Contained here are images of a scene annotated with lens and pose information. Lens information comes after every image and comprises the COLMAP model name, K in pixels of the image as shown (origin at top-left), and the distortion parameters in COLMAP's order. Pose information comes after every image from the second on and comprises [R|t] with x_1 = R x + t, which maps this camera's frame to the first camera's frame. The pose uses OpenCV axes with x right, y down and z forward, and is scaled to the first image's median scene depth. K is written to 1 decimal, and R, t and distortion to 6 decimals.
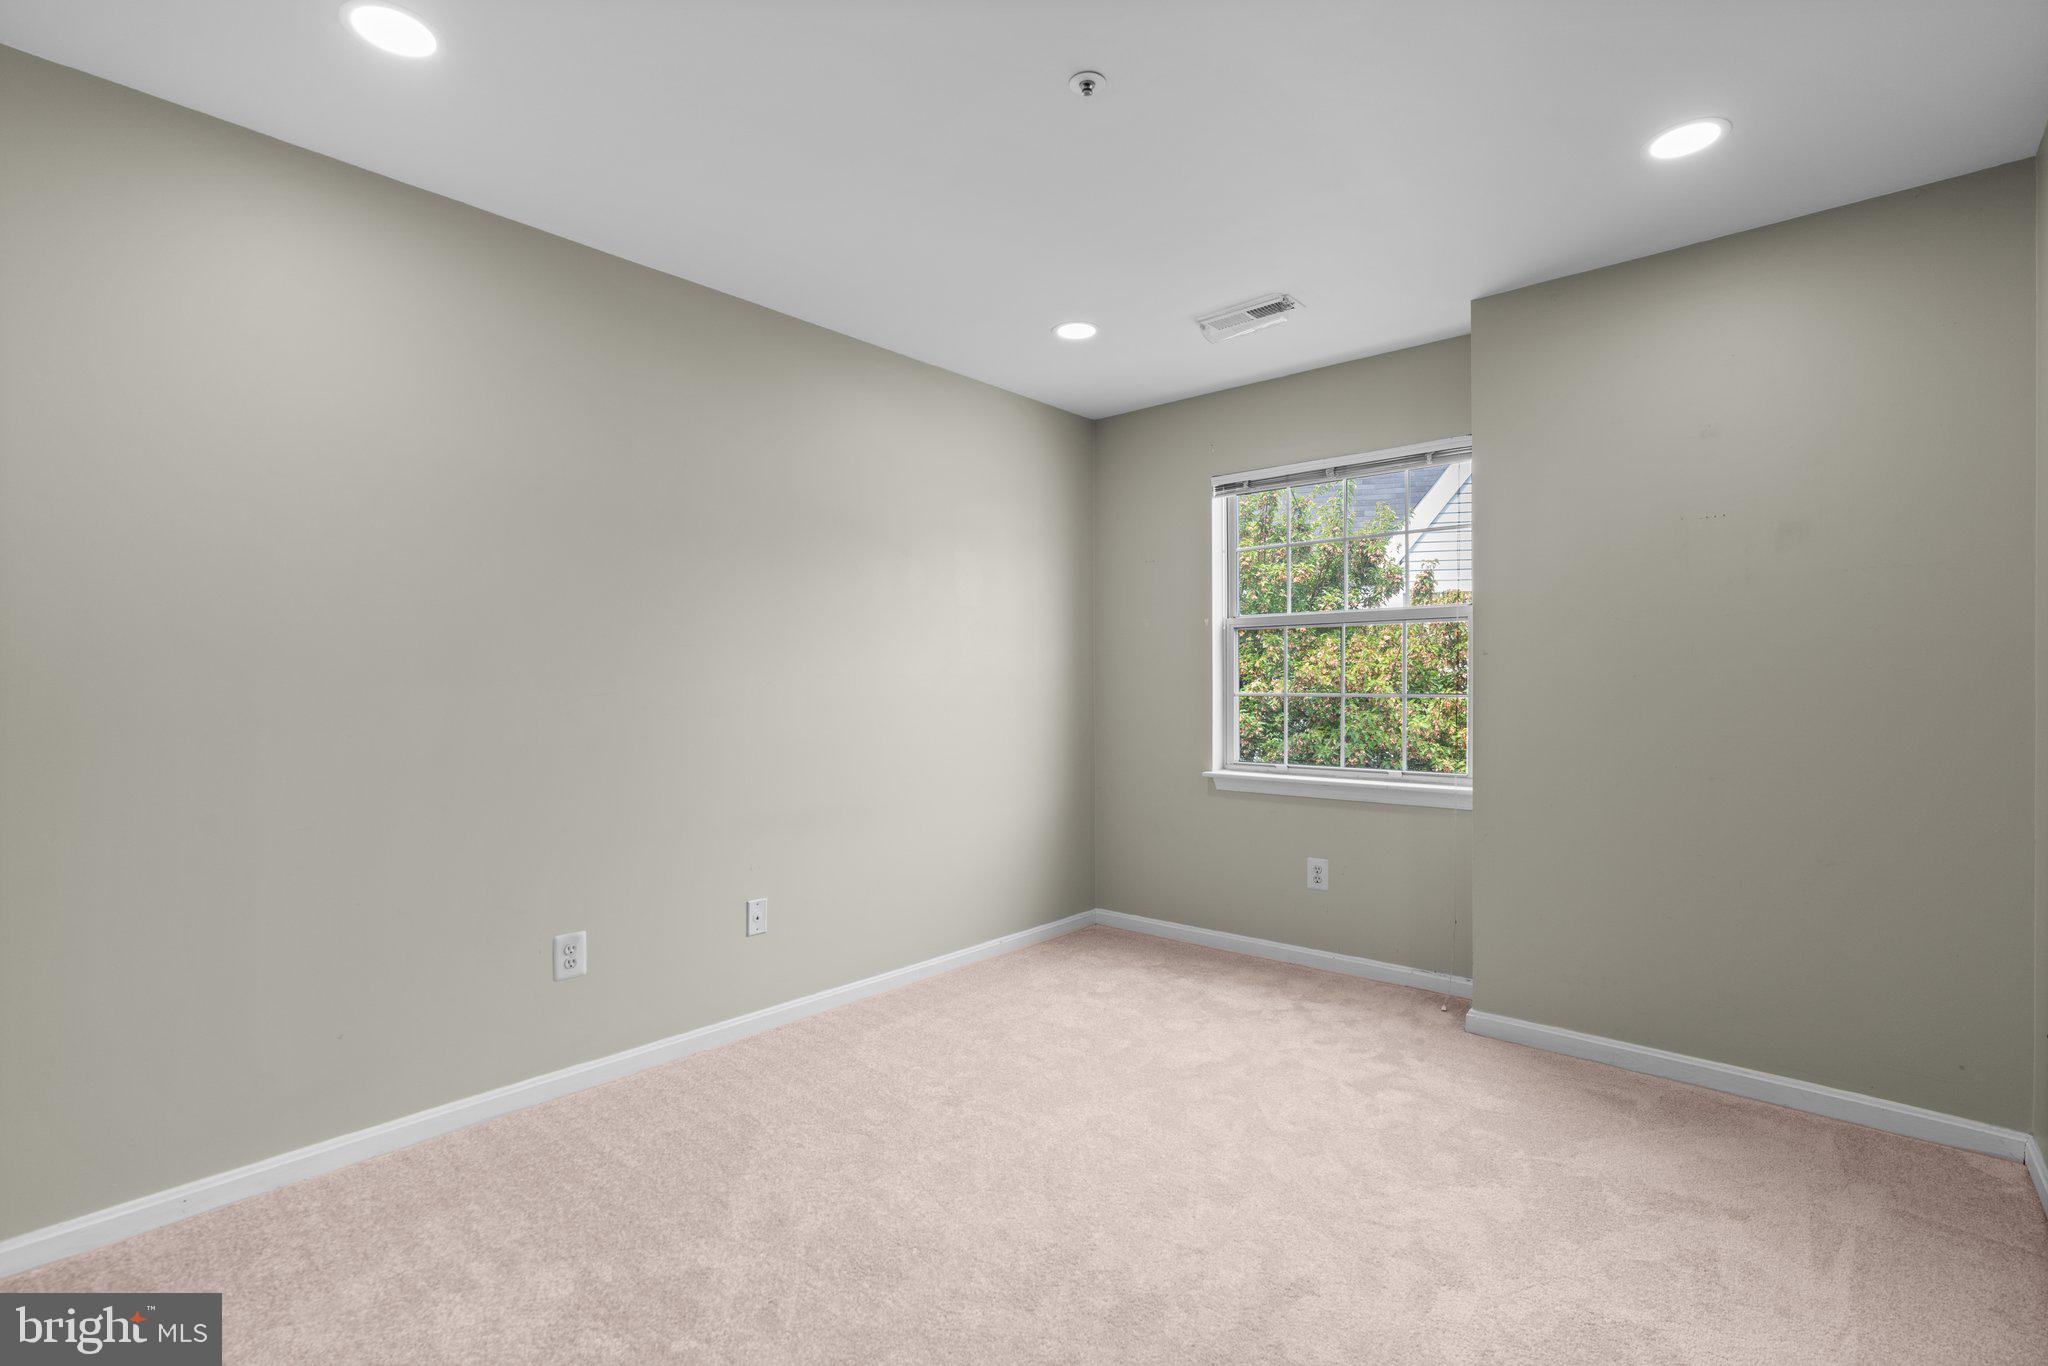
lens RADIAL K [[916.7, 0, 1021.1], [0, 916.7, 678.9], [0, 0, 1]] dist [-0.005739, 0.001329]
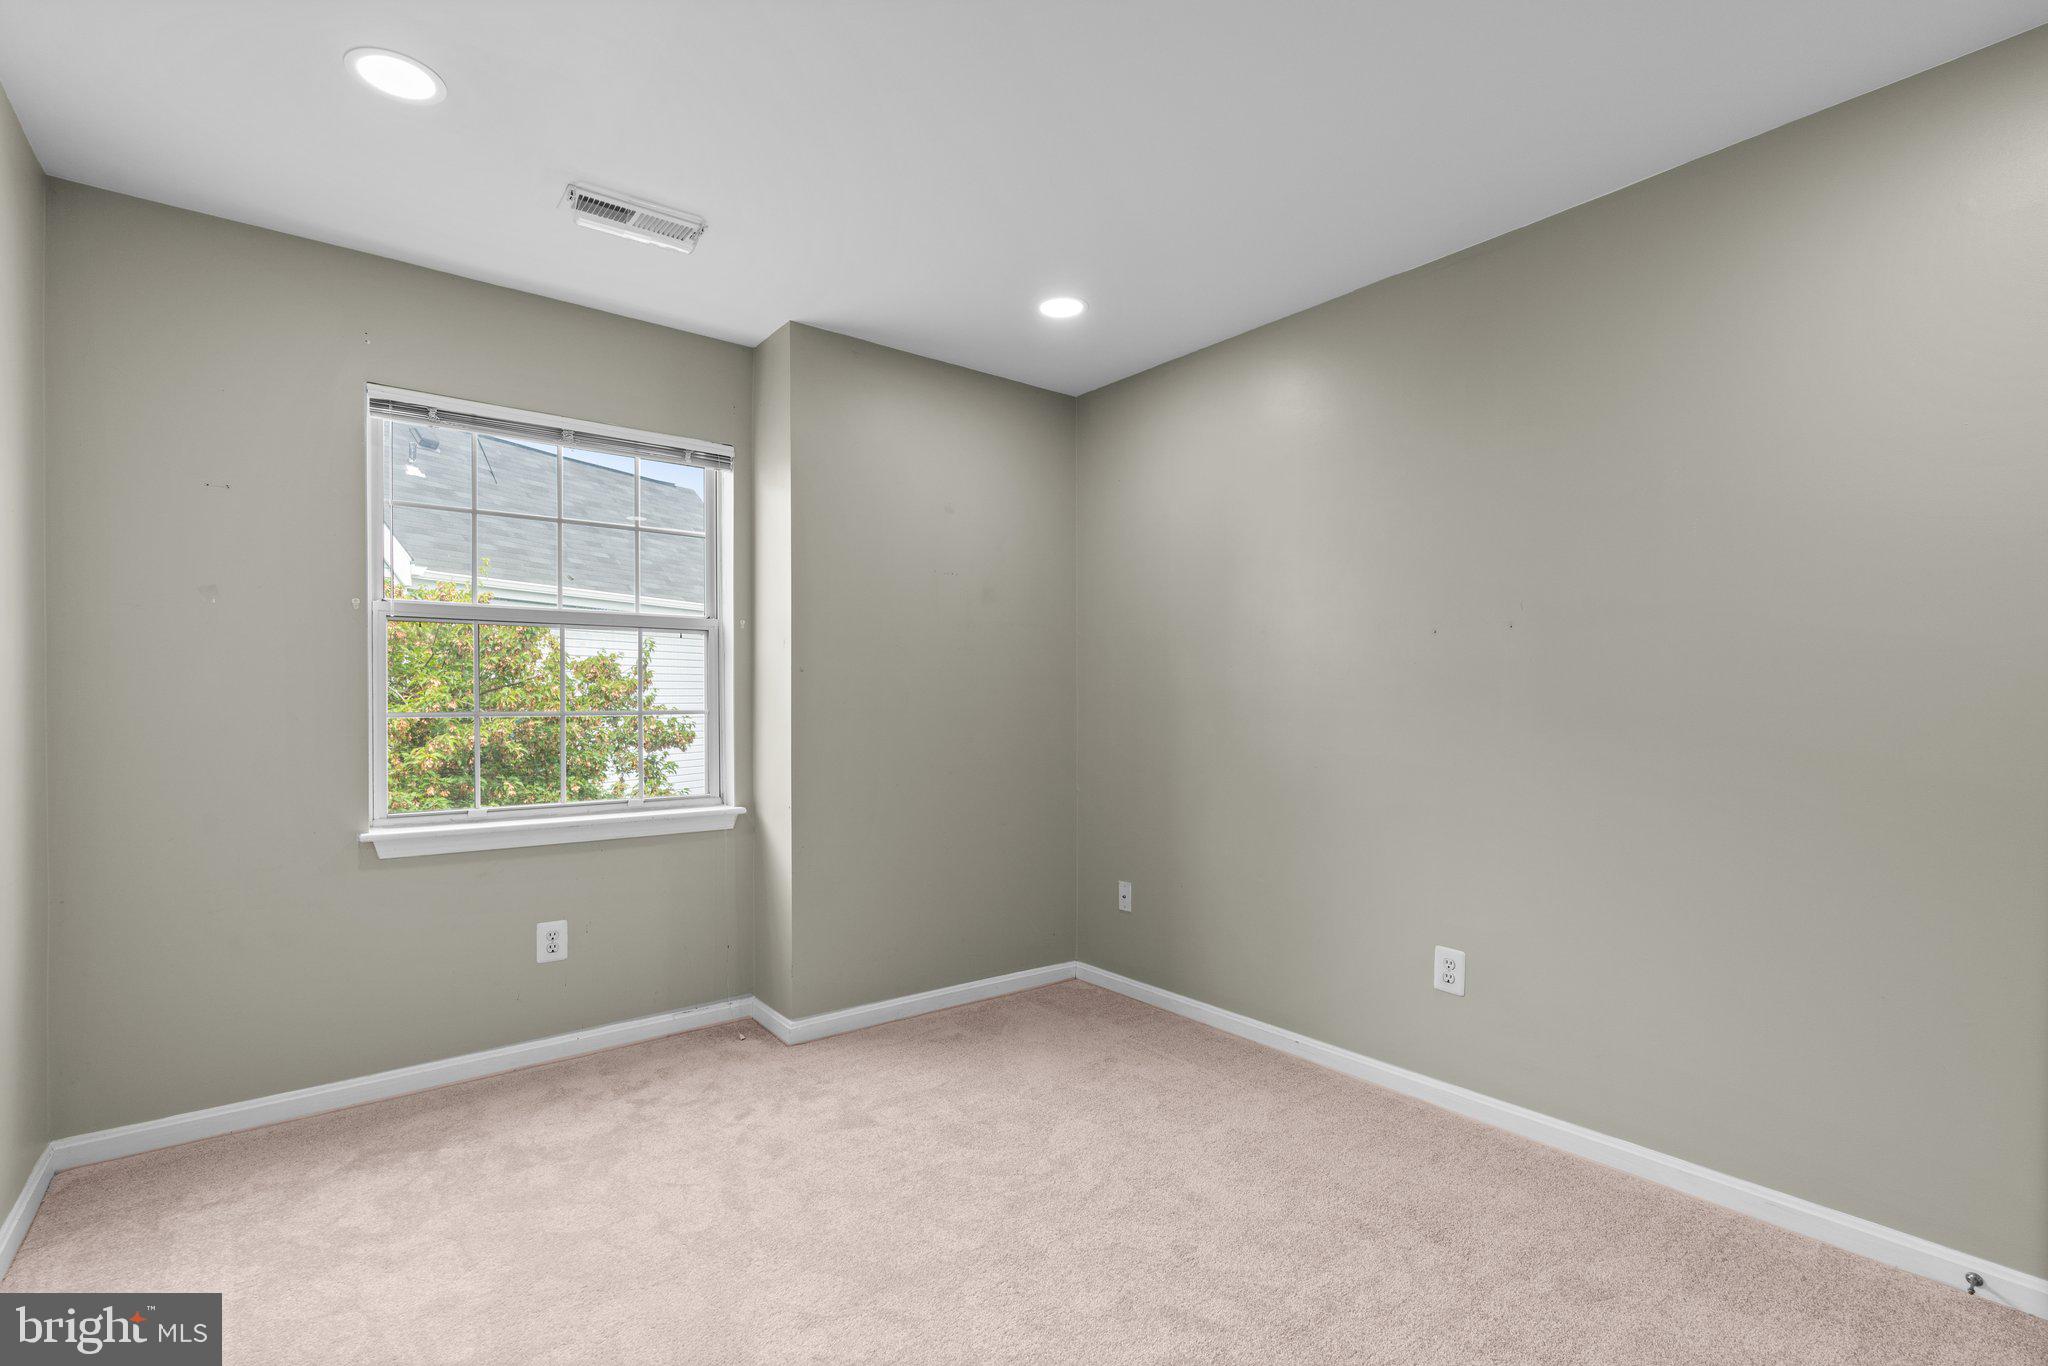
lens RADIAL K [[916.7, 0, 1027.1], [0, 916.7, 687.2], [0, 0, 1]] dist [-0.005739, 0.001329]
pose [[0.203837, 0.019574, 0.978809, -0.417775], [0.000715, 0.999797, -0.020143, 0.013680], [-0.979005, 0.004806, 0.203782, 0.508226]]
